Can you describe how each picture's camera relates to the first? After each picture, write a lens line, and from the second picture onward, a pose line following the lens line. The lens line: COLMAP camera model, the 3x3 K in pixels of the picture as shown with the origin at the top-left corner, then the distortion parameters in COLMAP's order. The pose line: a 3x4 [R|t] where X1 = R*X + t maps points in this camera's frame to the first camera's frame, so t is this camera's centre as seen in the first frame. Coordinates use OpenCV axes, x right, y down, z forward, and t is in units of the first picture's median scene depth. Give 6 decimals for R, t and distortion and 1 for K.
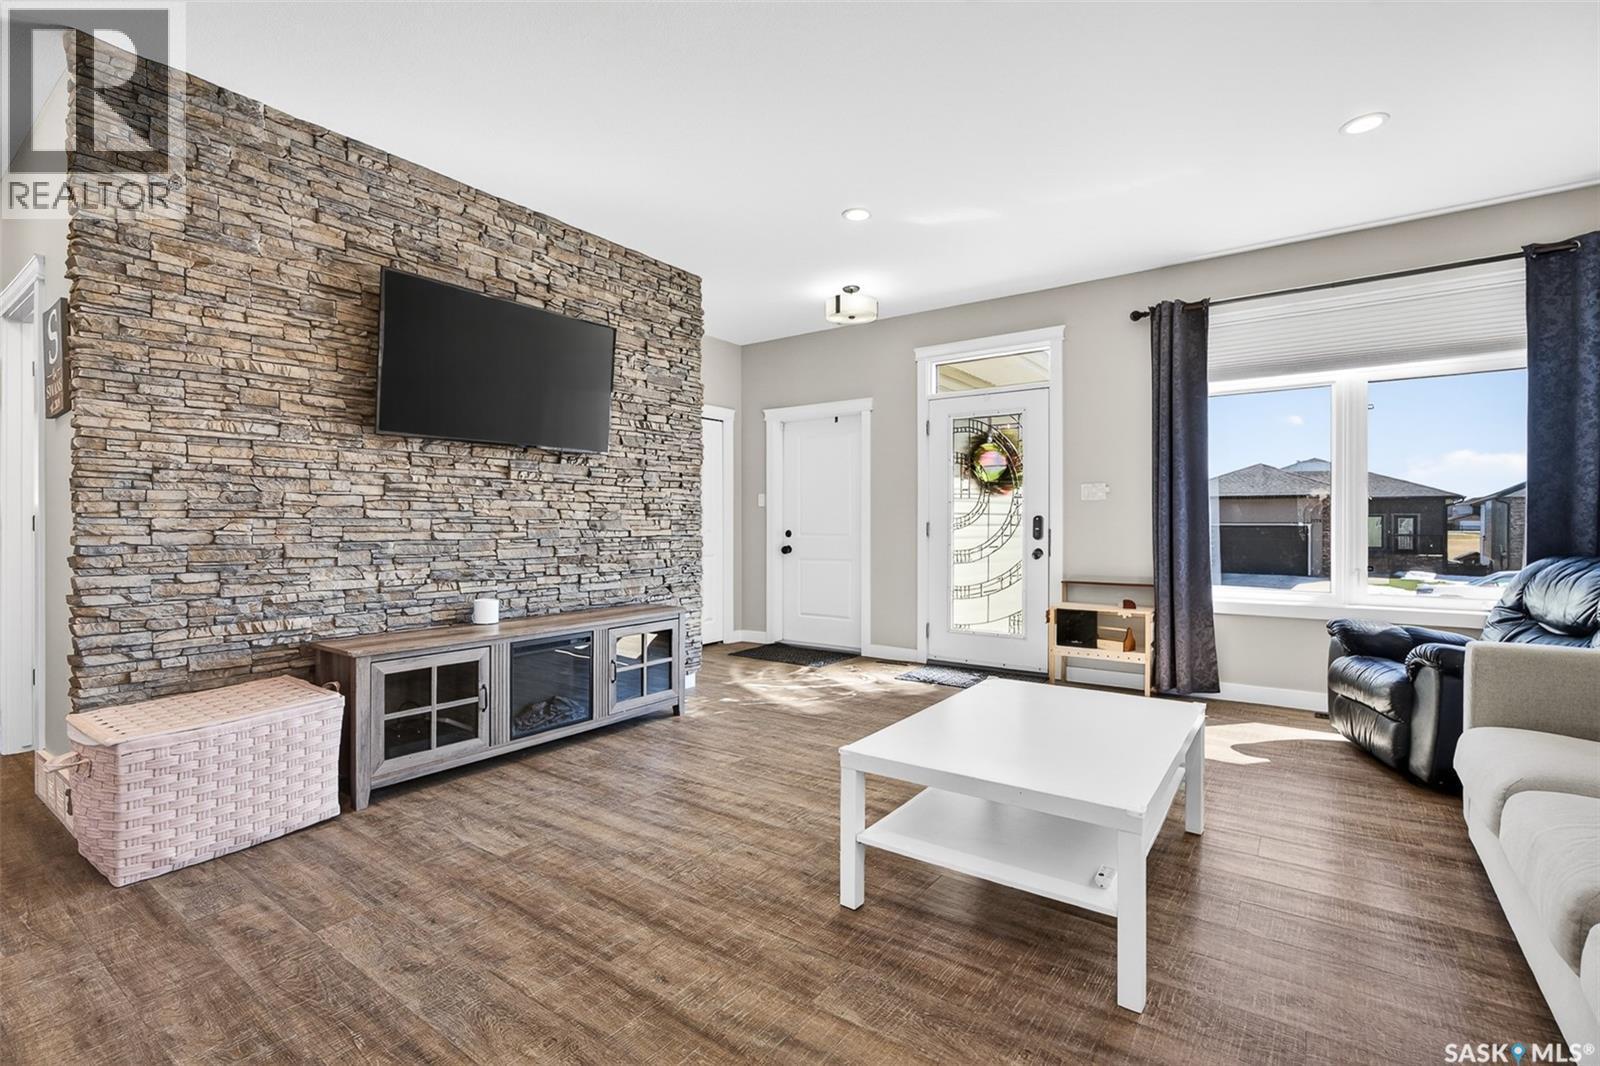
lens RADIAL K [[711.1, 0, 775.2], [0, 711.1, 521.3], [0, 0, 1]] dist [0.000172, 0.000522]
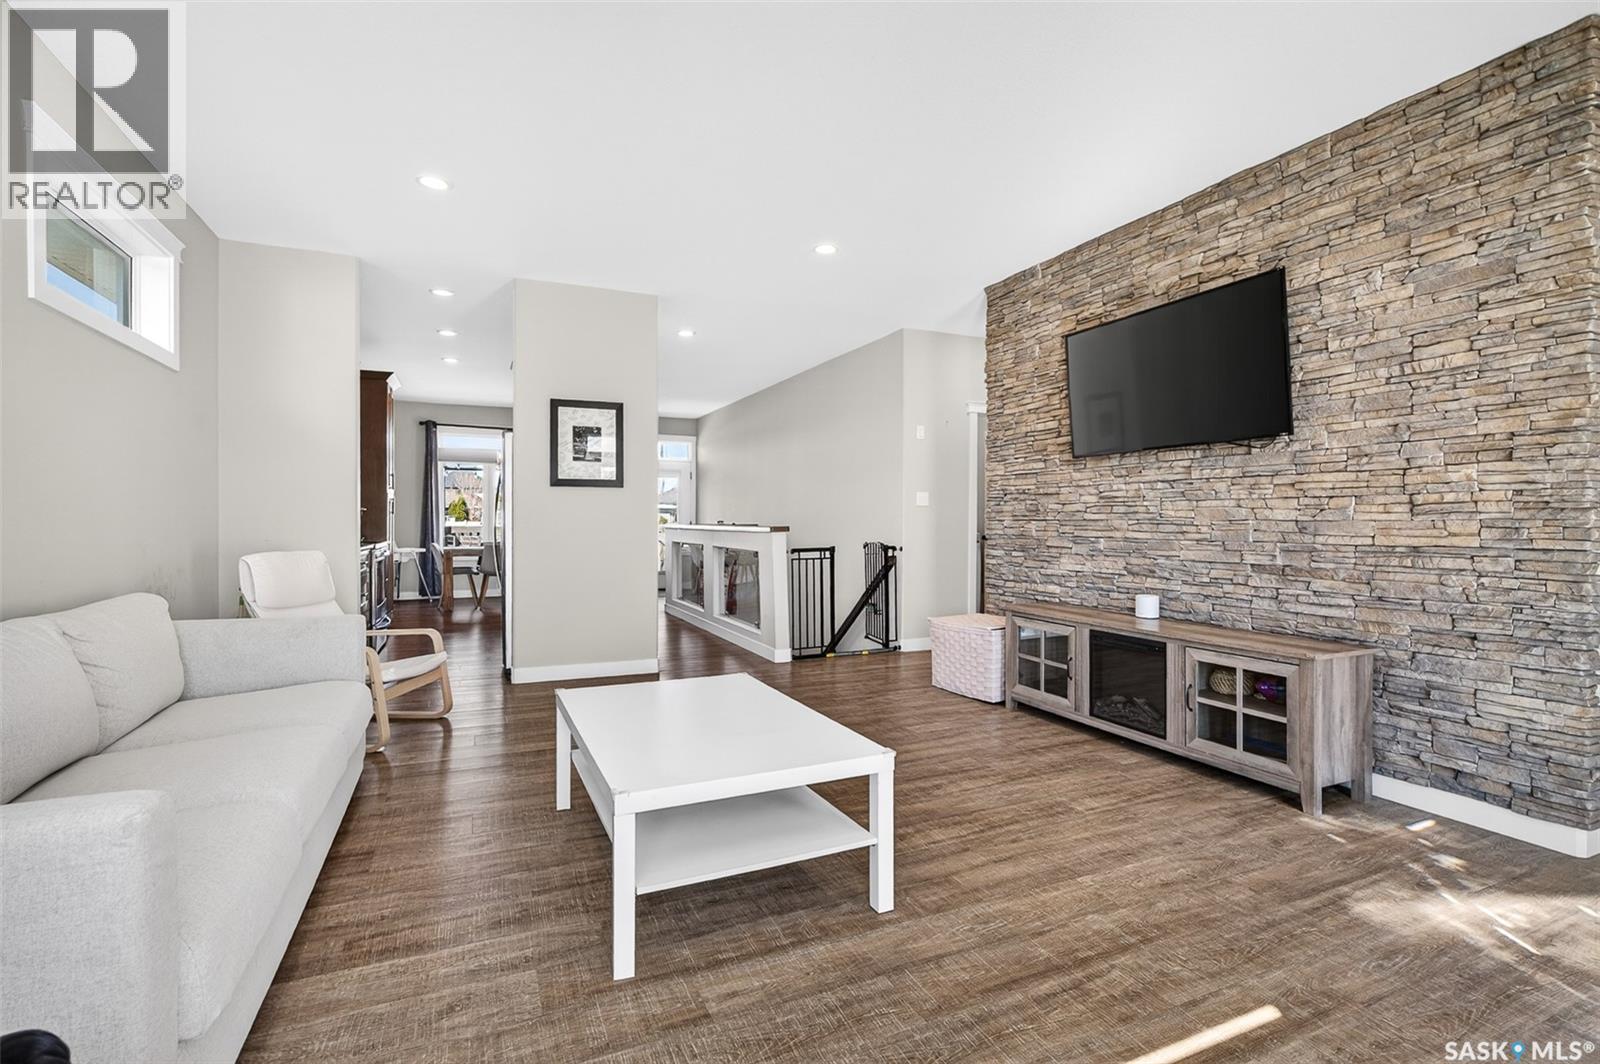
lens RADIAL K [[731.7, 0, 807.1], [0, 731.7, 523.9], [0, 0, 1]] dist [-0.003100, -0.000274]
pose [[-0.459867, 0.000344, -0.887988, 0.808746], [-0.000812, 0.999999, 0.000808, 0.002159], [0.887988, 0.001093, -0.459866, 1.054594]]
